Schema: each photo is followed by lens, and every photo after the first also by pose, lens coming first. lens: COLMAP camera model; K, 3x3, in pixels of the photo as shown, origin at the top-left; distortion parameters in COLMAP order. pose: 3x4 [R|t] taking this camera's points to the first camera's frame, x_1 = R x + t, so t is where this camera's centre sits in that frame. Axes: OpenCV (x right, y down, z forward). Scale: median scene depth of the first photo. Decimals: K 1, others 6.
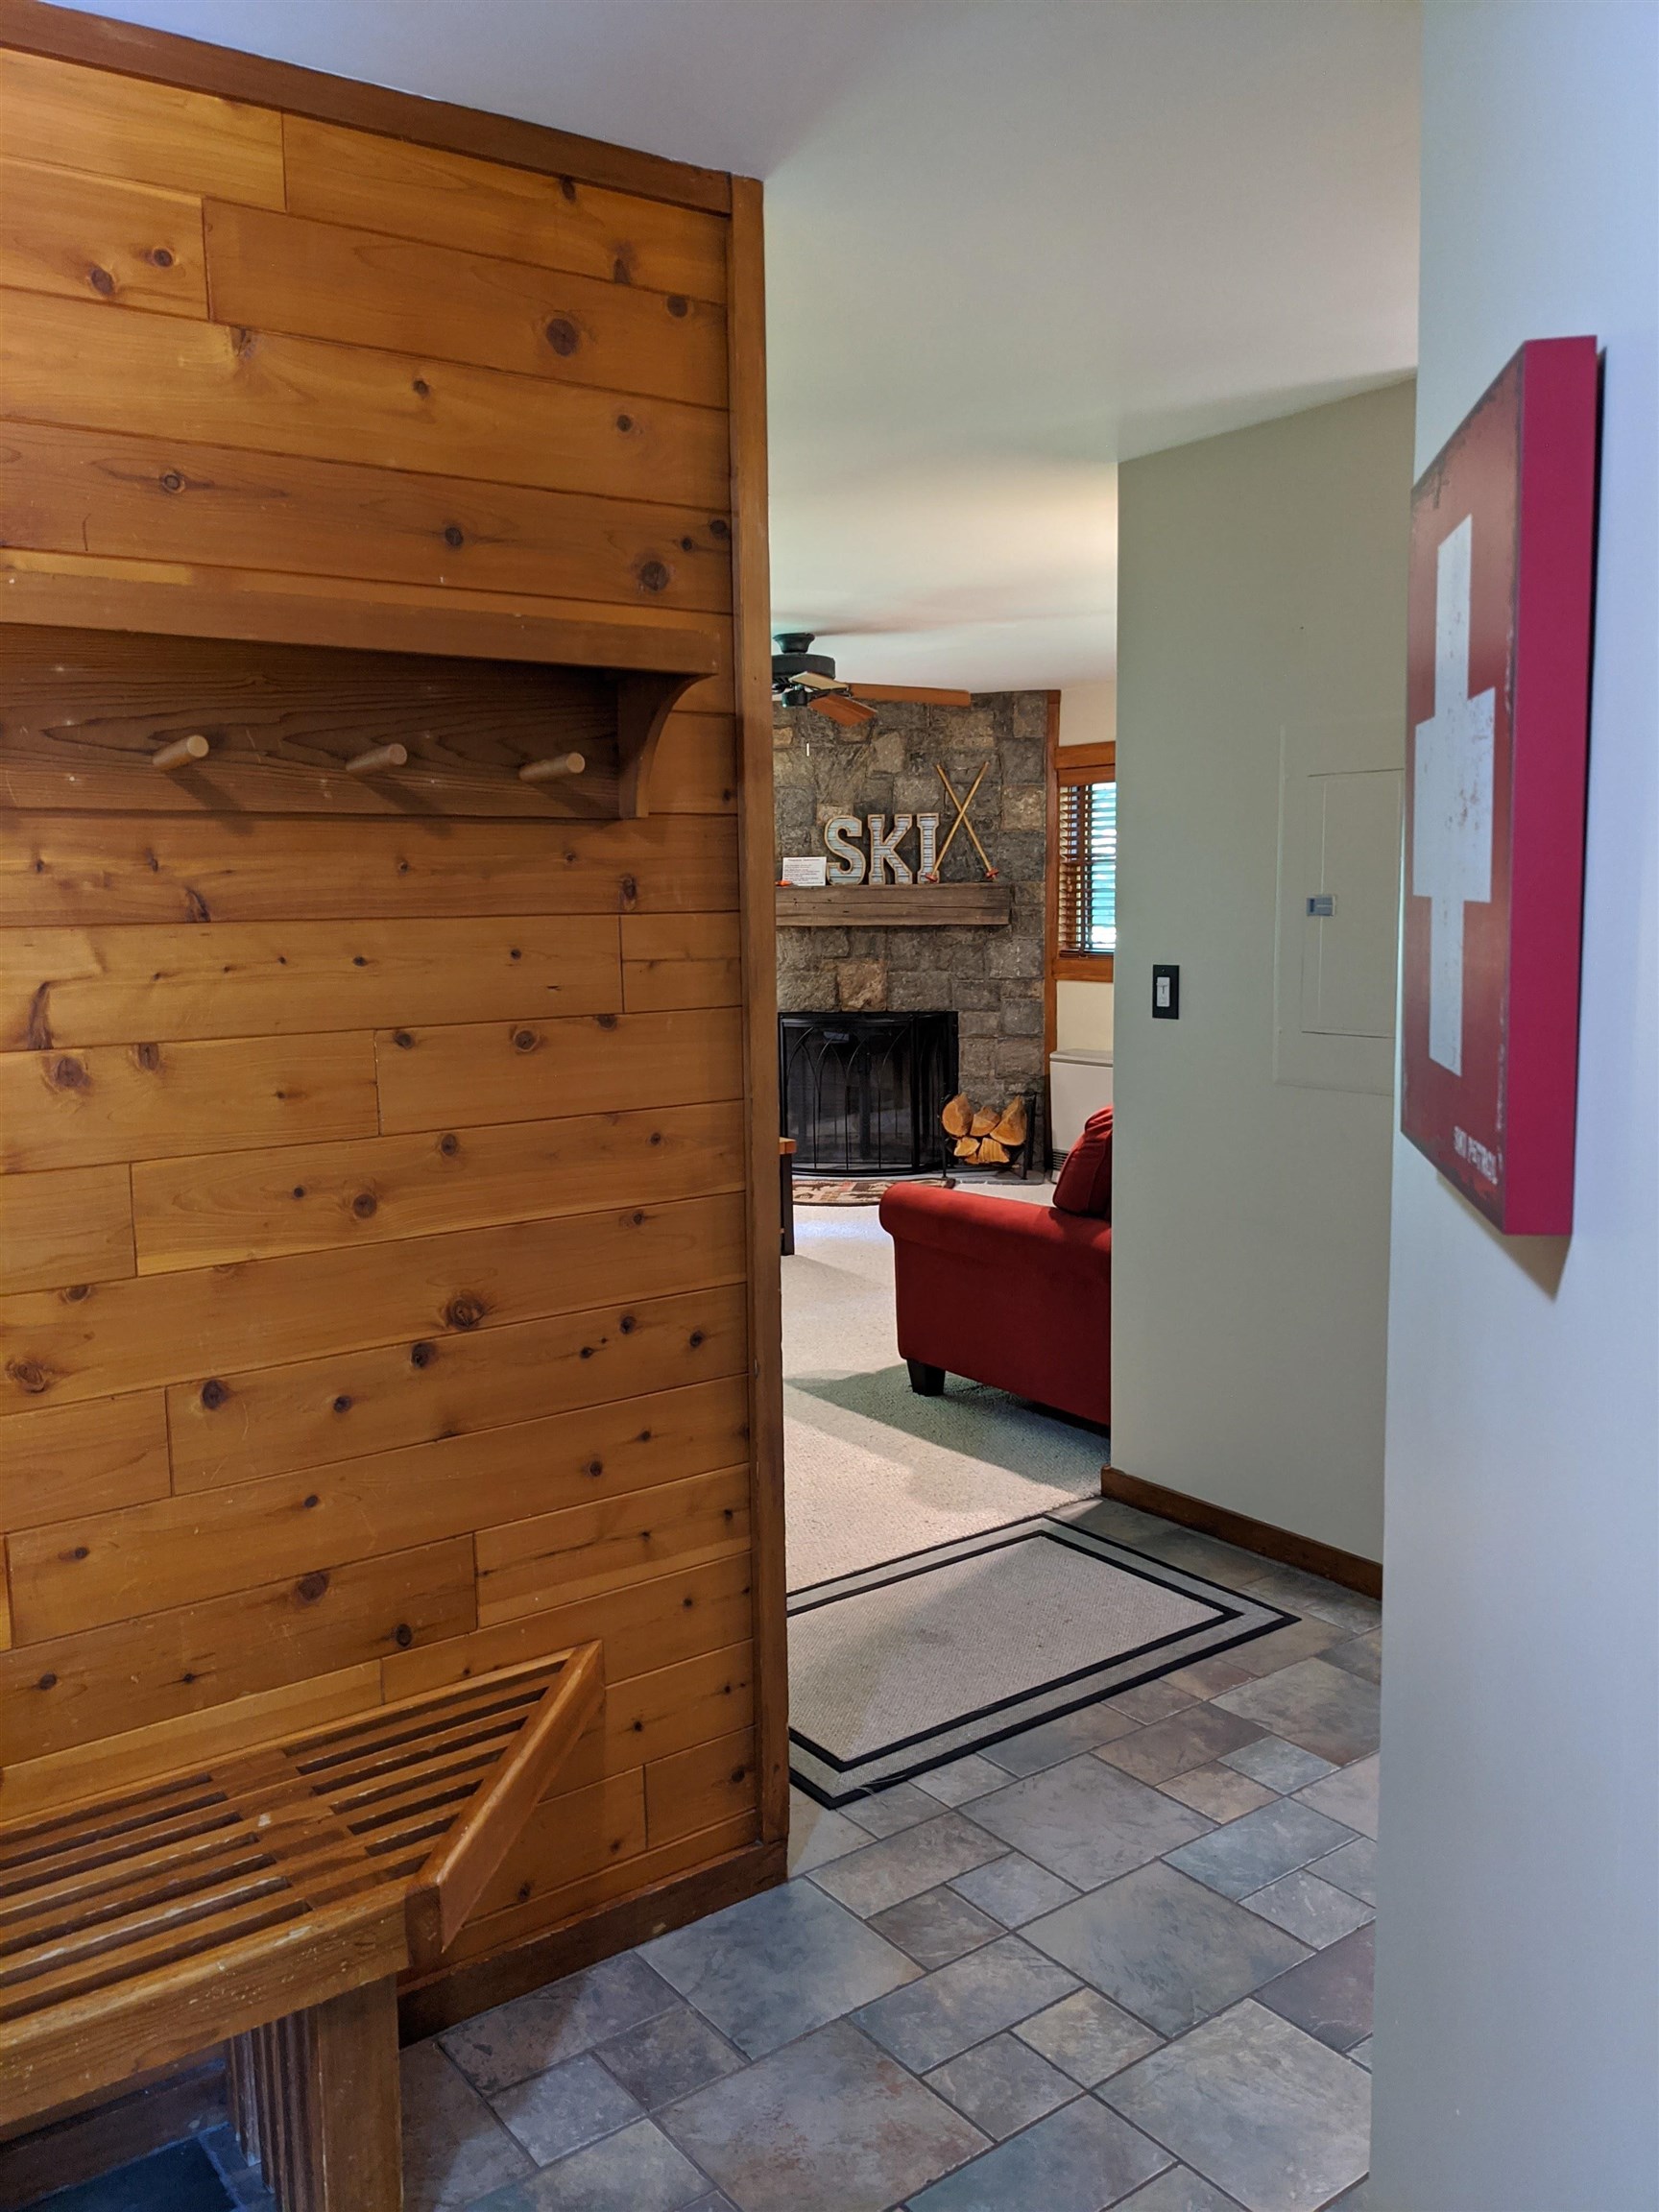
lens RADIAL K [[1747.8, 0, 806.8], [0, 1747.8, 1106.8], [0, 0, 1]] dist [0.062510, -0.100950]
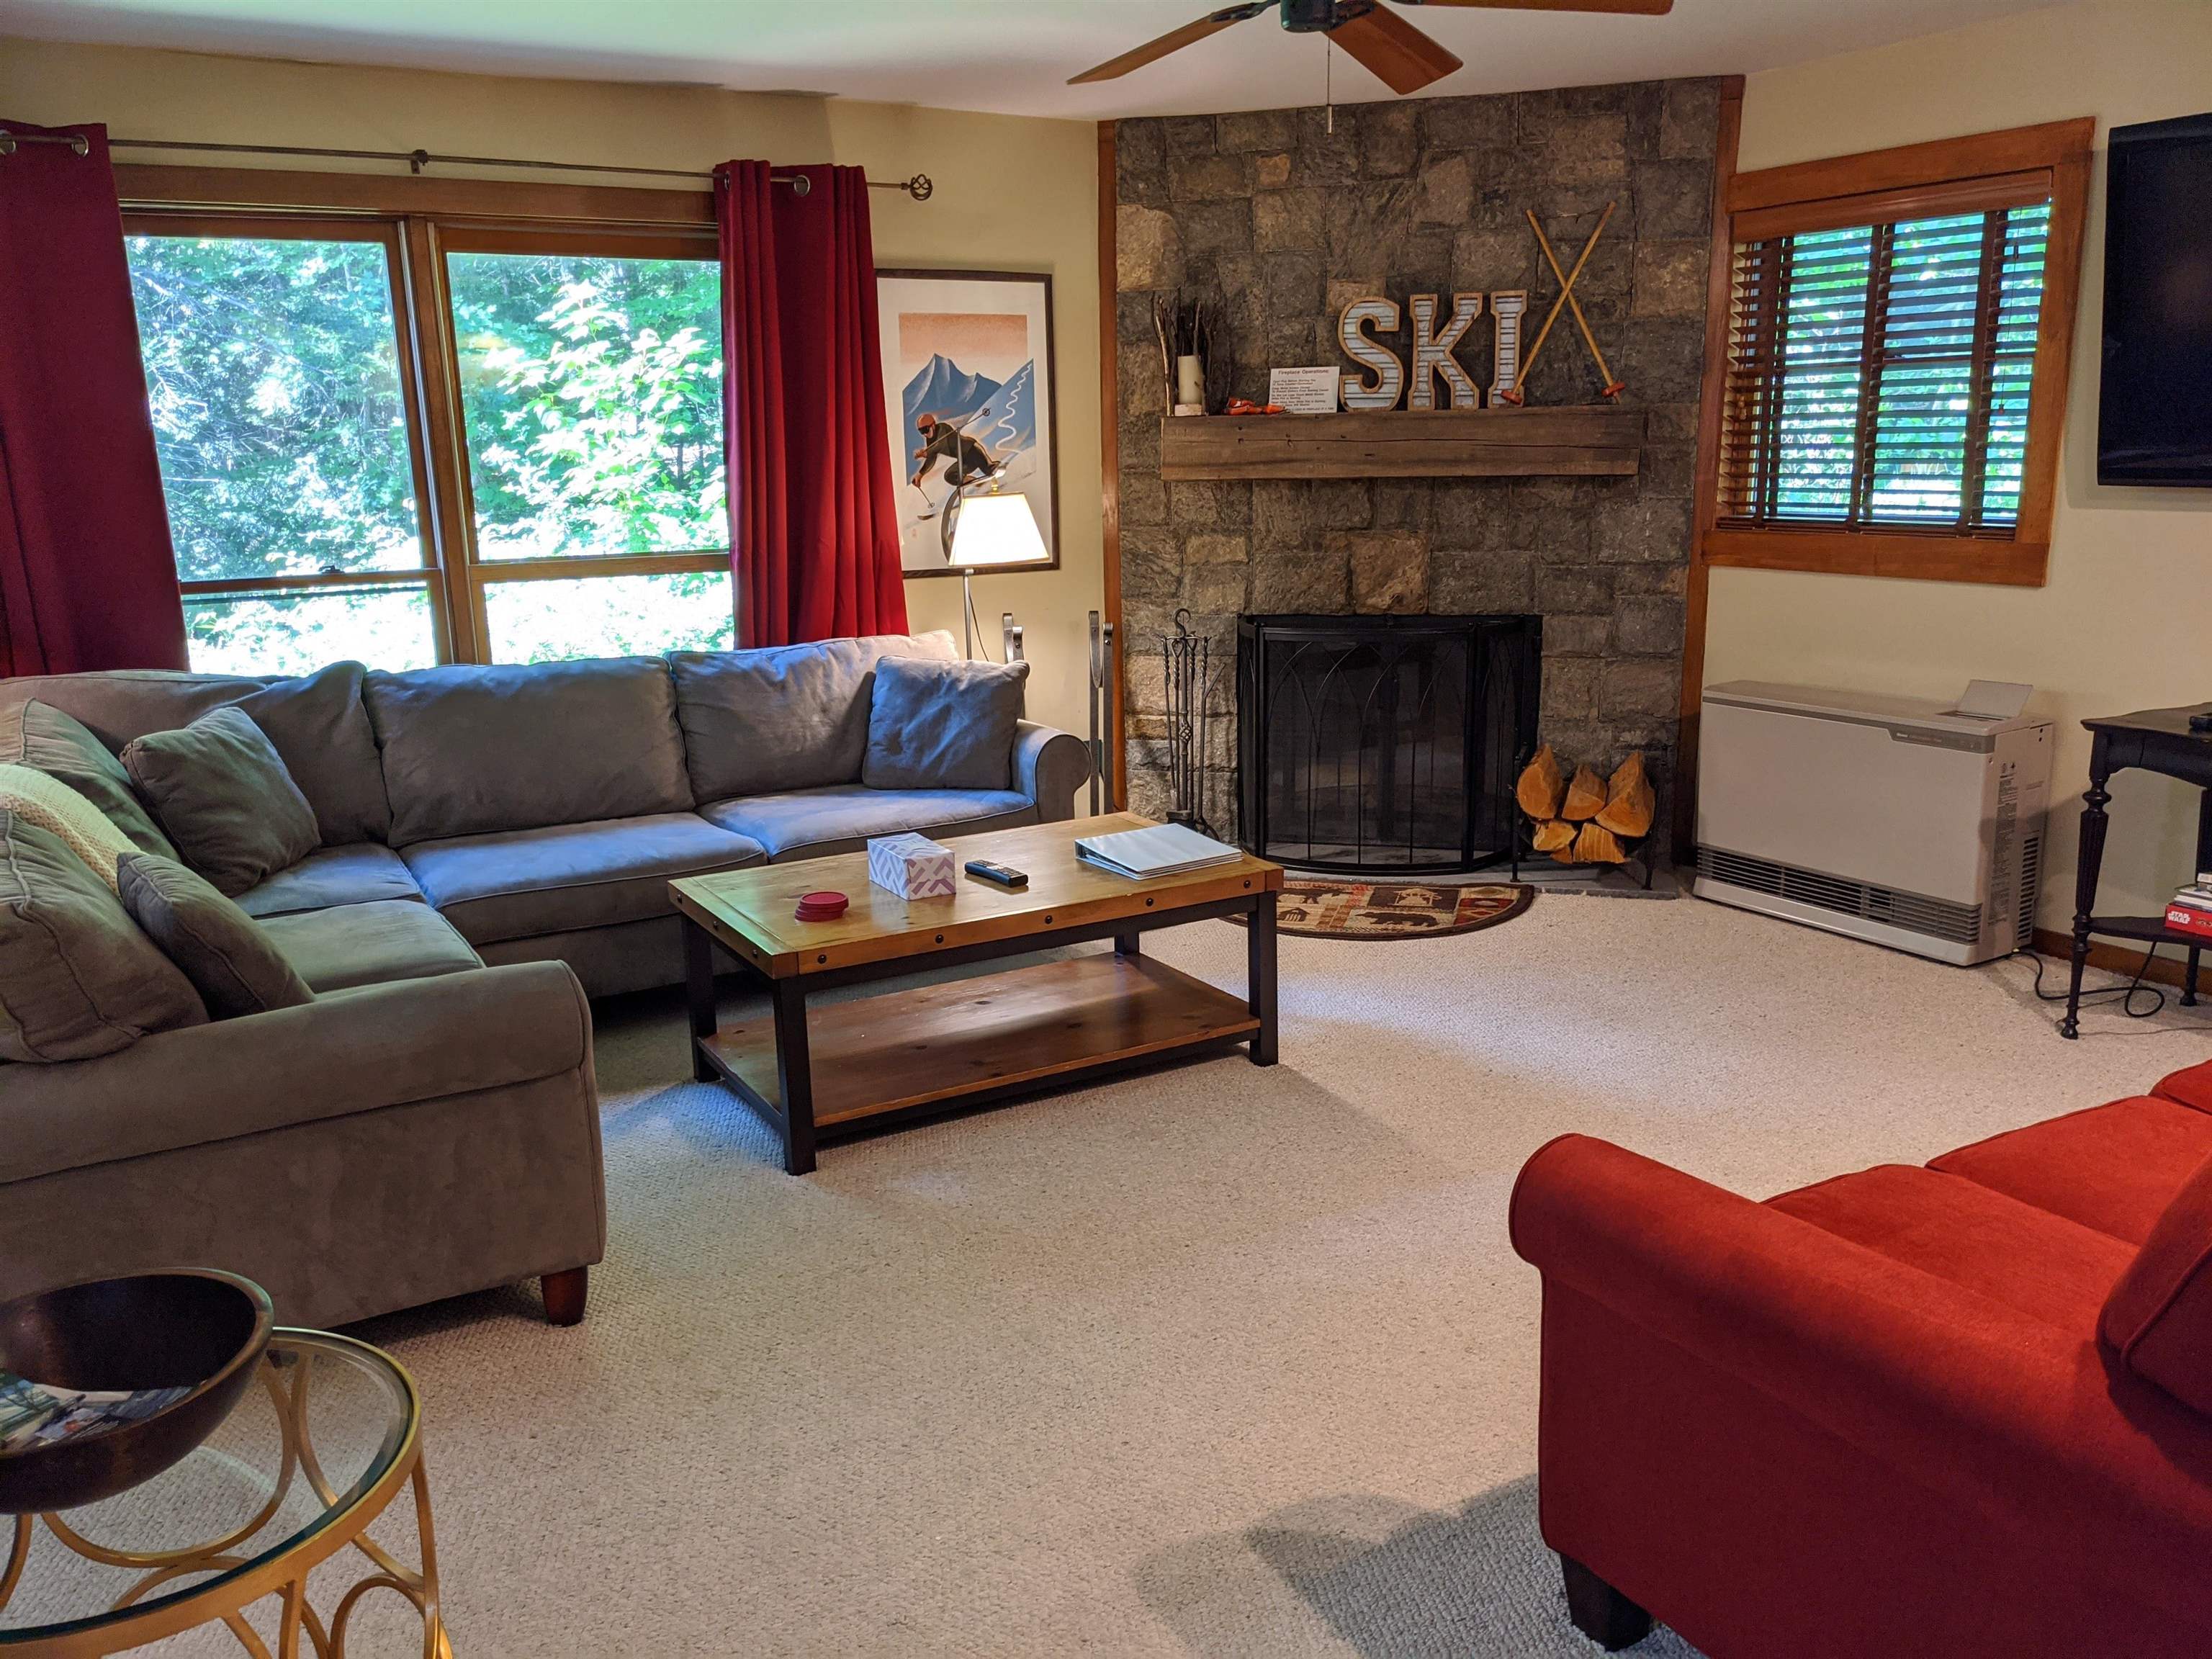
lens RADIAL K [[1747.8, 0, 1100.4], [0, 1747.8, 851.1], [0, 0, 1]] dist [0.062510, -0.100950]
pose [[0.994321, 0.022621, -0.103990, -0.004795], [-0.011937, 0.994689, 0.102231, -0.033045], [0.105750, -0.100409, 0.989310, 0.350511]]
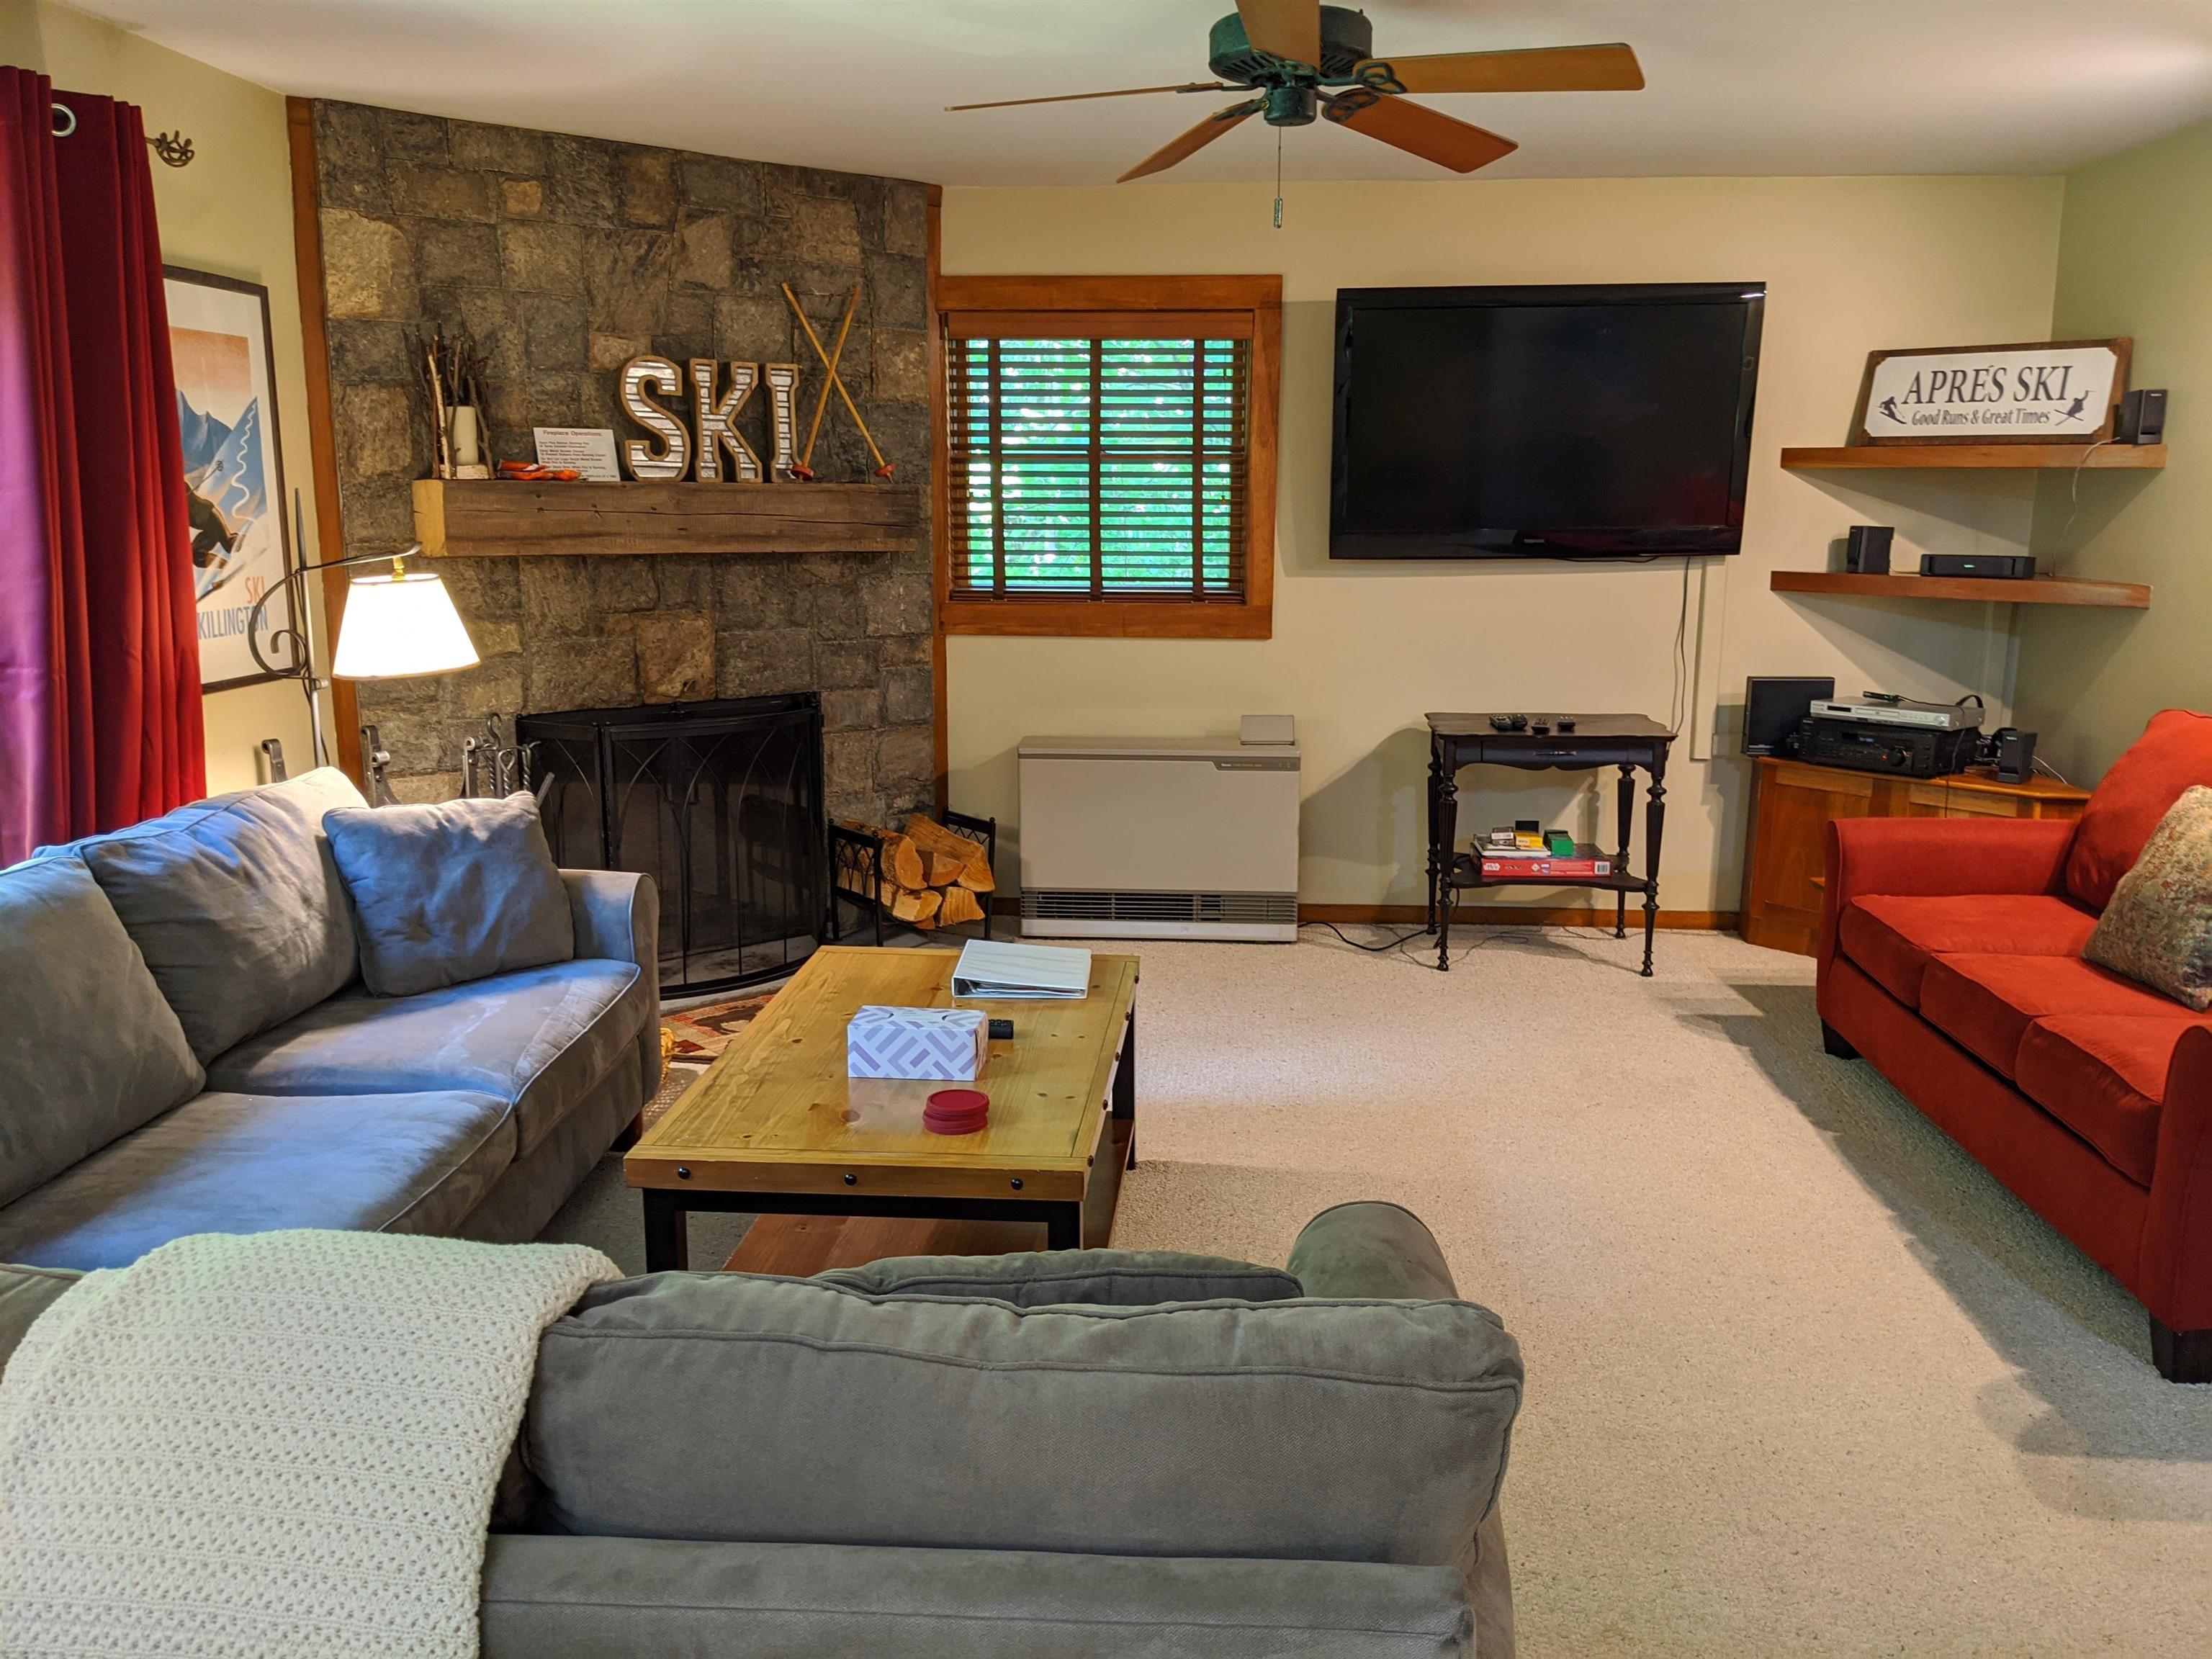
lens RADIAL K [[1747.8, 0, 1121.9], [0, 1747.8, 830.5], [0, 0, 1]] dist [0.062510, -0.100950]
pose [[0.647947, -0.125253, 0.751316, -0.324901], [0.084081, 0.992120, 0.092885, -0.055044], [-0.757030, 0.002987, 0.653373, 0.516652]]
